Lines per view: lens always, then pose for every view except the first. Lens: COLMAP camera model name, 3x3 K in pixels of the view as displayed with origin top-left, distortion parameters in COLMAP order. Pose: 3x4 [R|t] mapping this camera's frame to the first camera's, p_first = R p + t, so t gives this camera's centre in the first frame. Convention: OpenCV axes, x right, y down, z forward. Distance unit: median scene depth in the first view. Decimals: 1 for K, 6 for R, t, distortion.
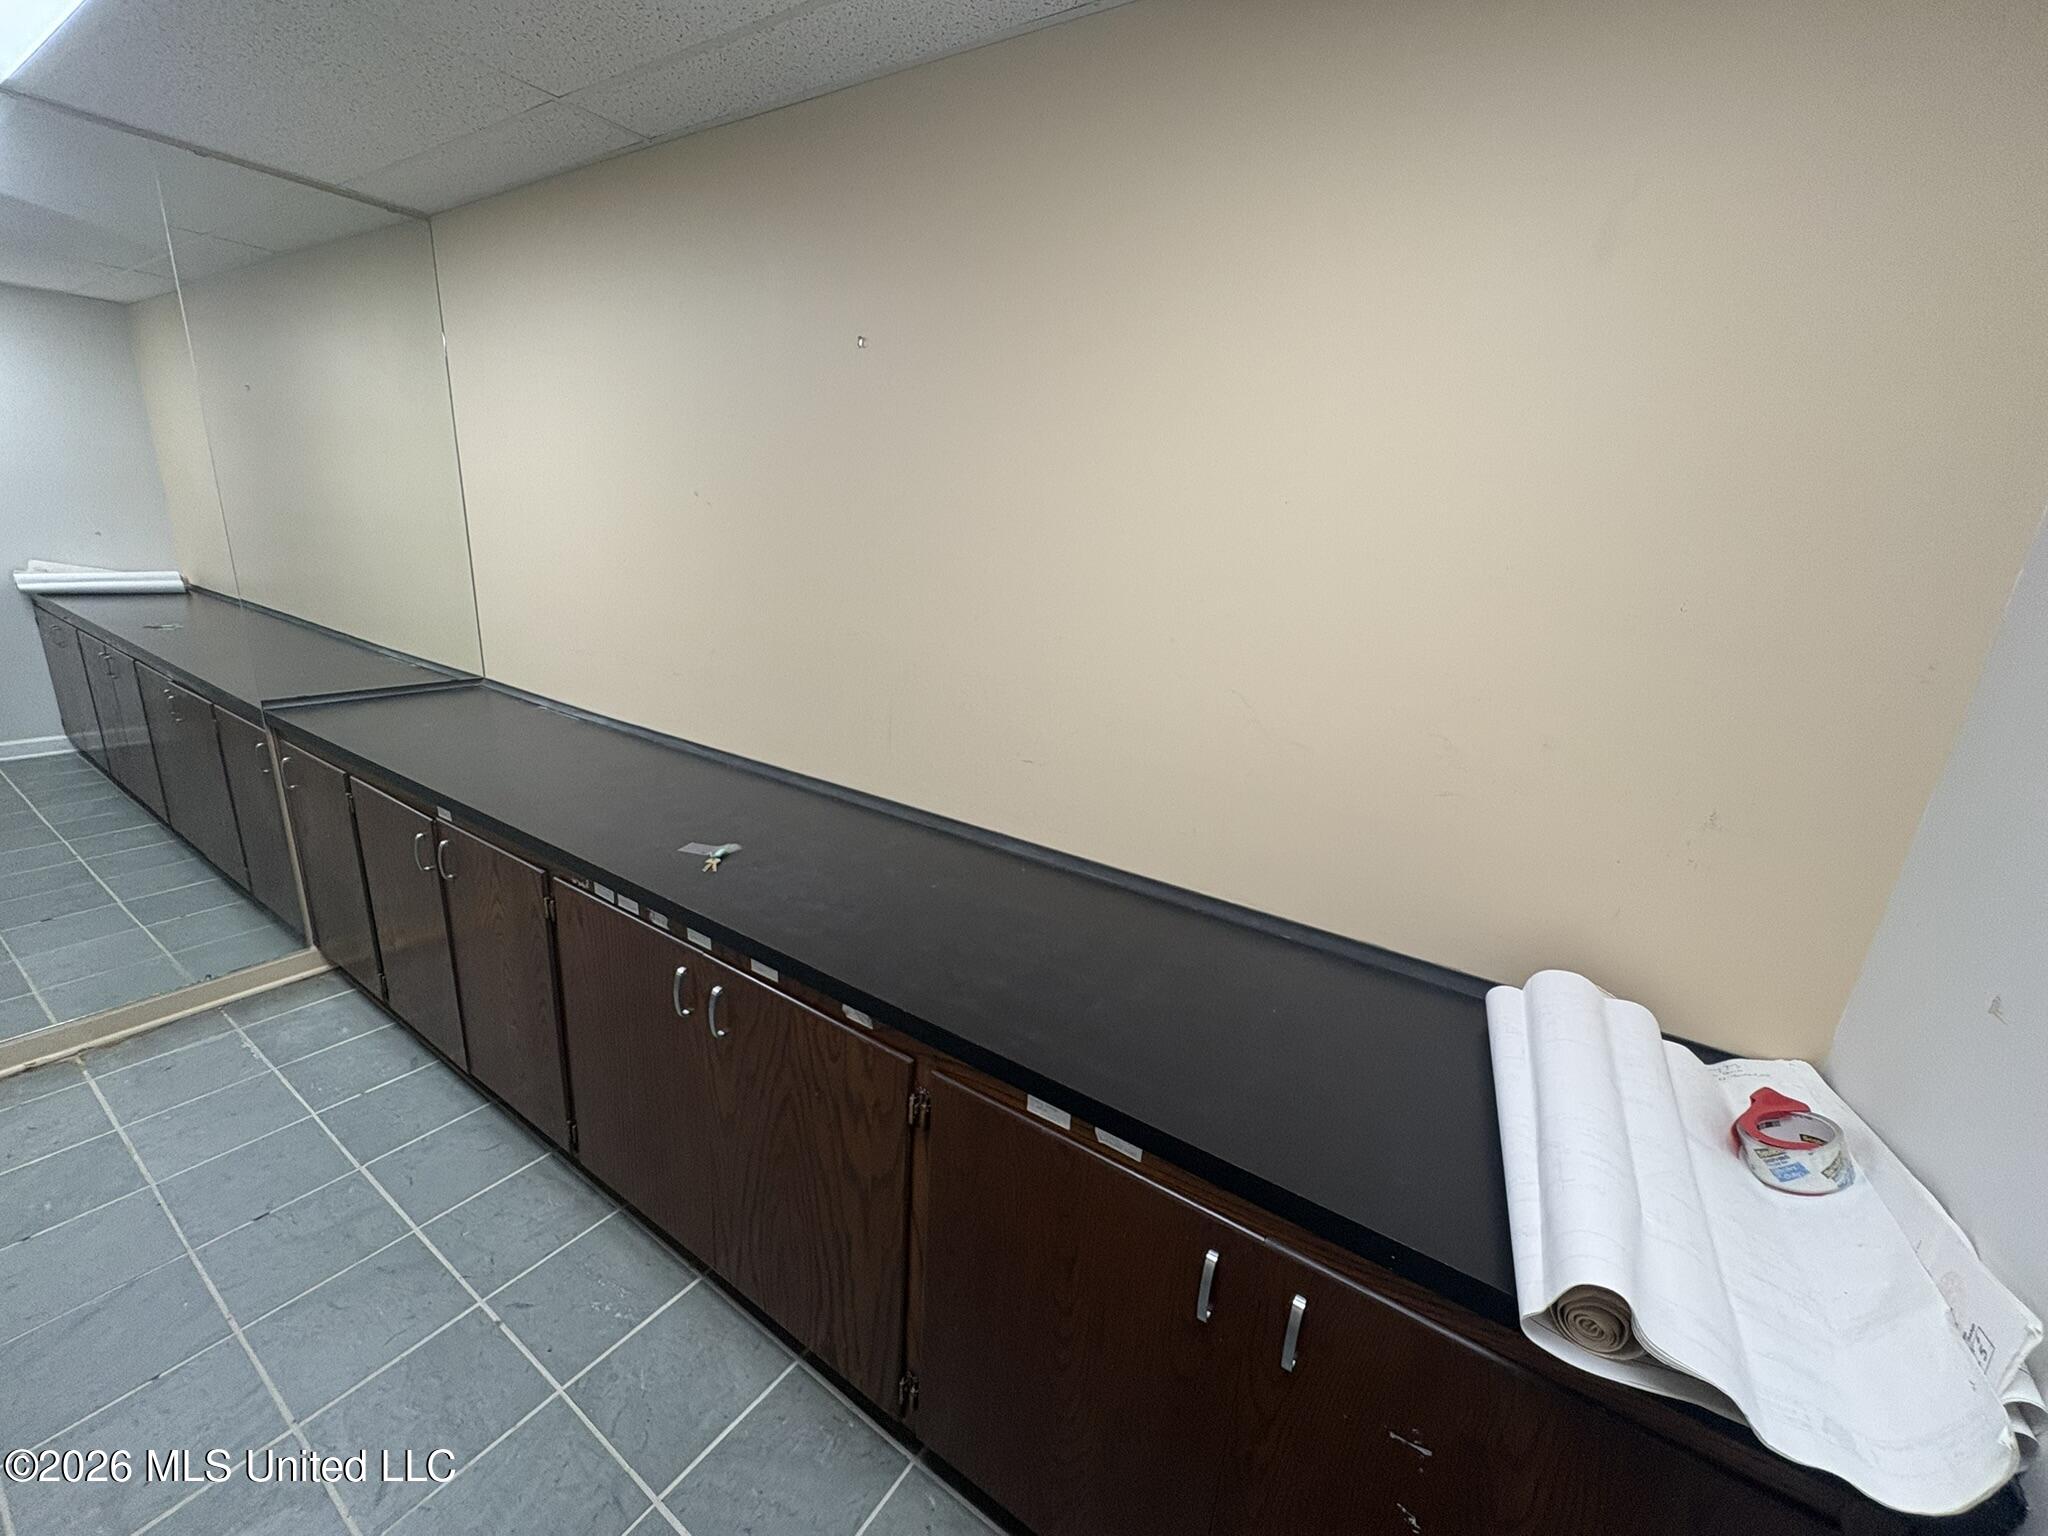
lens RADIAL K [[815.3, 0, 1022.4], [0, 815.3, 771.0], [0, 0, 1]] dist [0.000735, -0.000985]
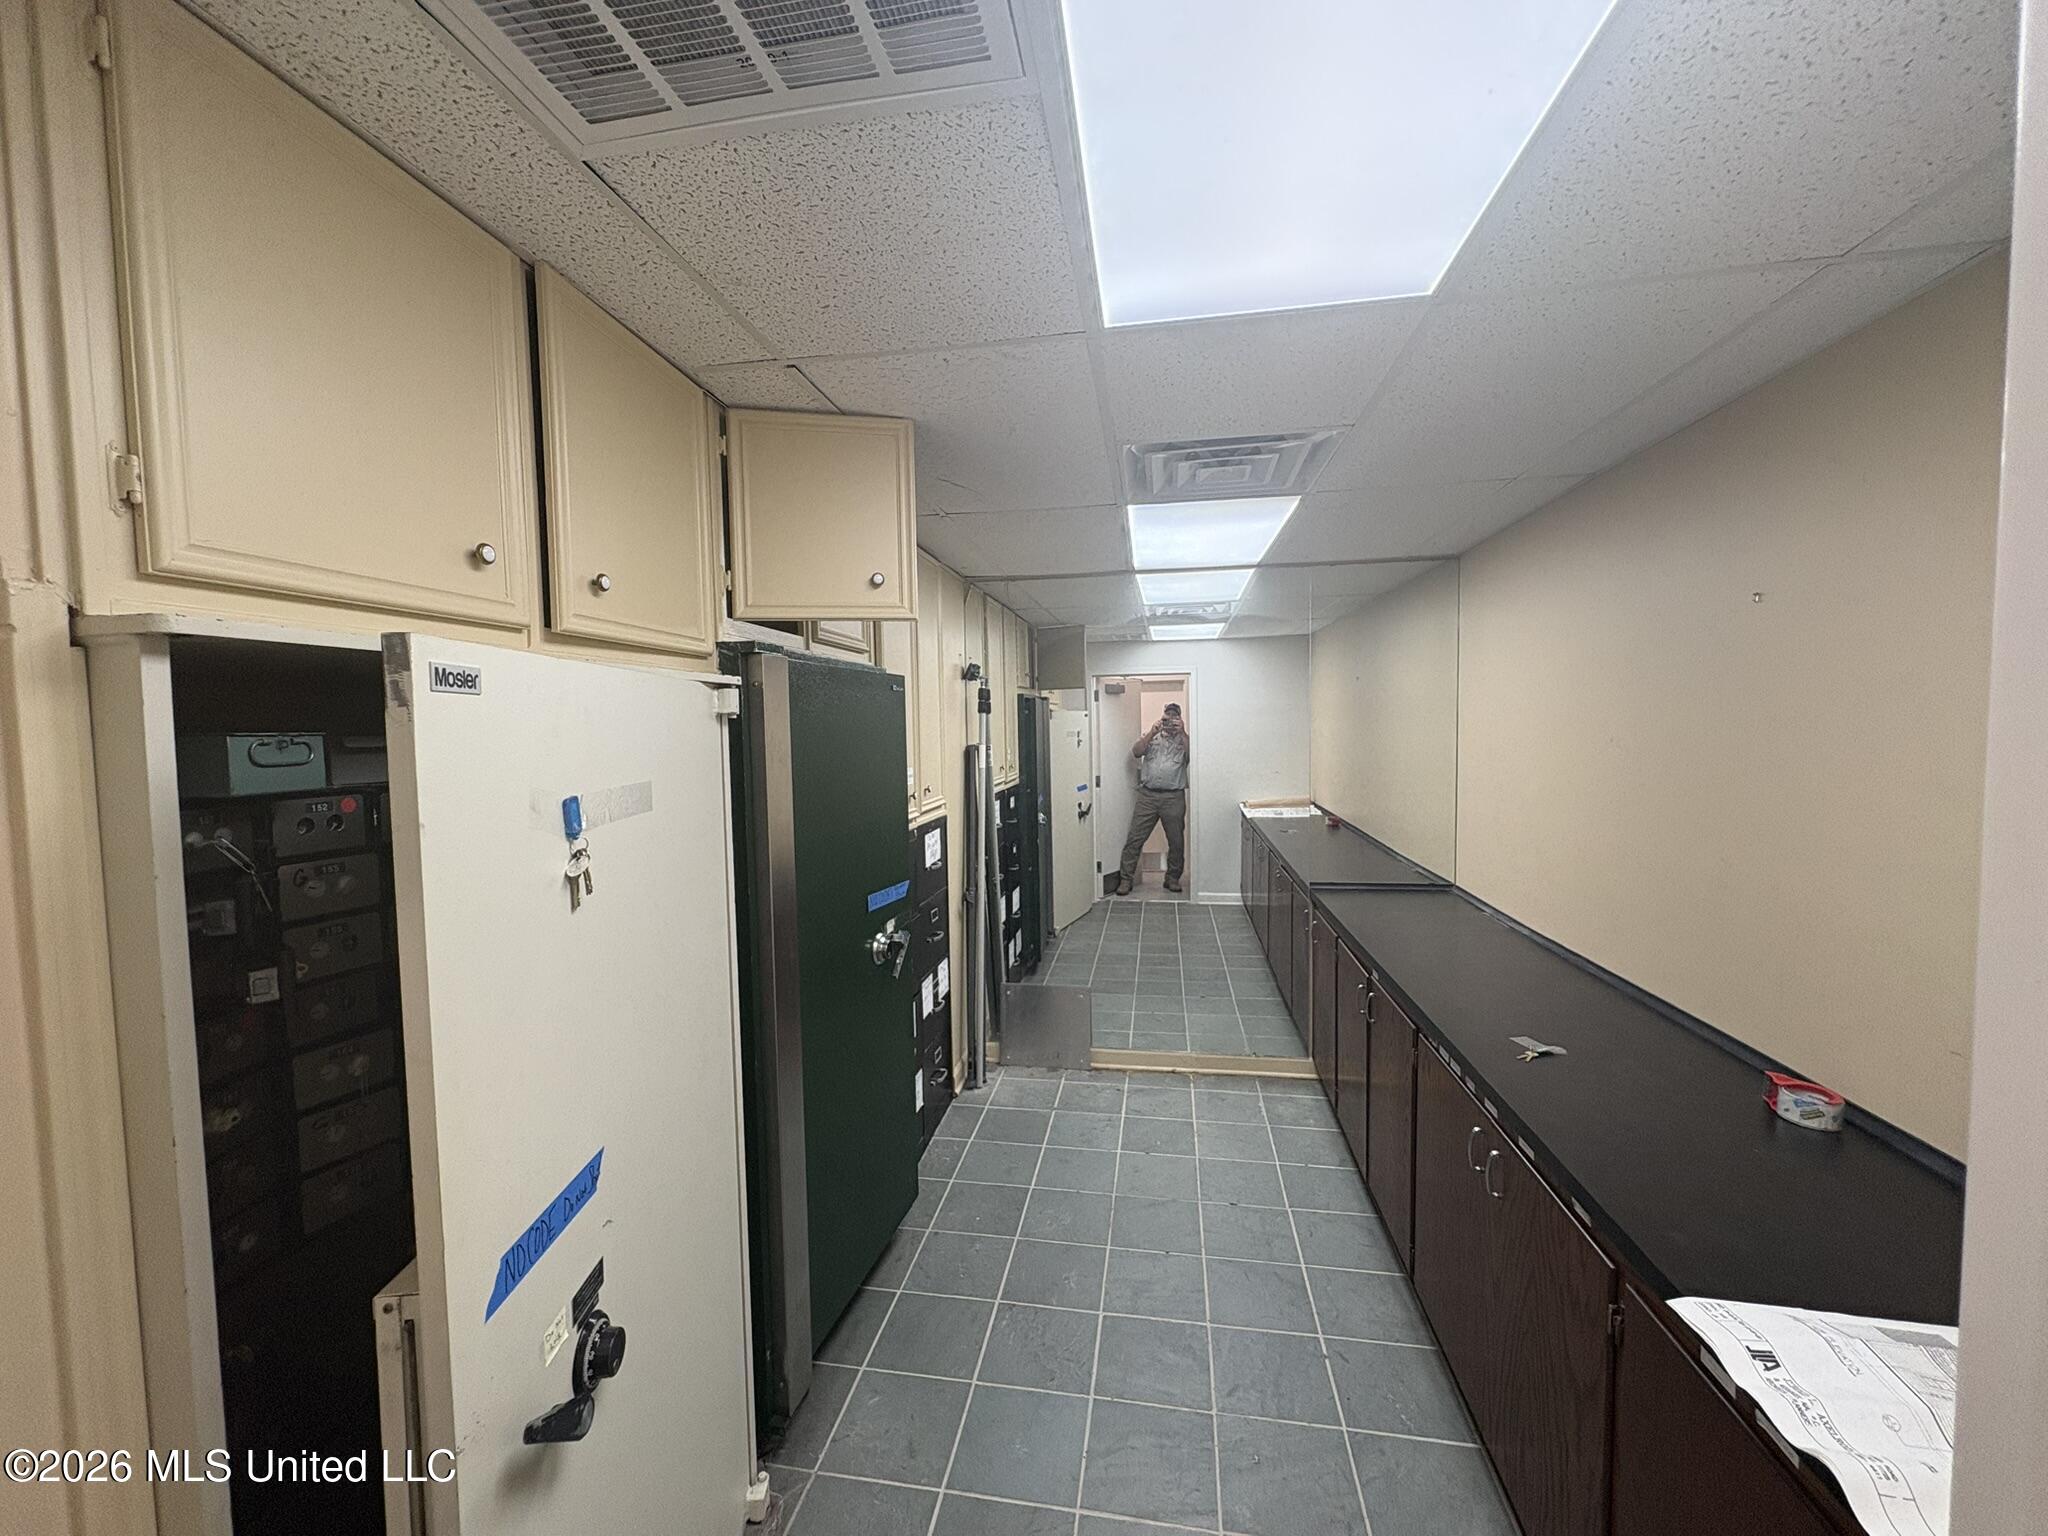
lens RADIAL K [[815.3, 0, 1022.4], [0, 815.3, 771.0], [0, 0, 1]] dist [0.000735, -0.000985]
pose [[0.398898, -0.022934, -0.916709, 0.284586], [-0.217057, 0.968916, -0.118691, 0.010850], [0.890936, 0.246323, 0.381520, -0.131227]]
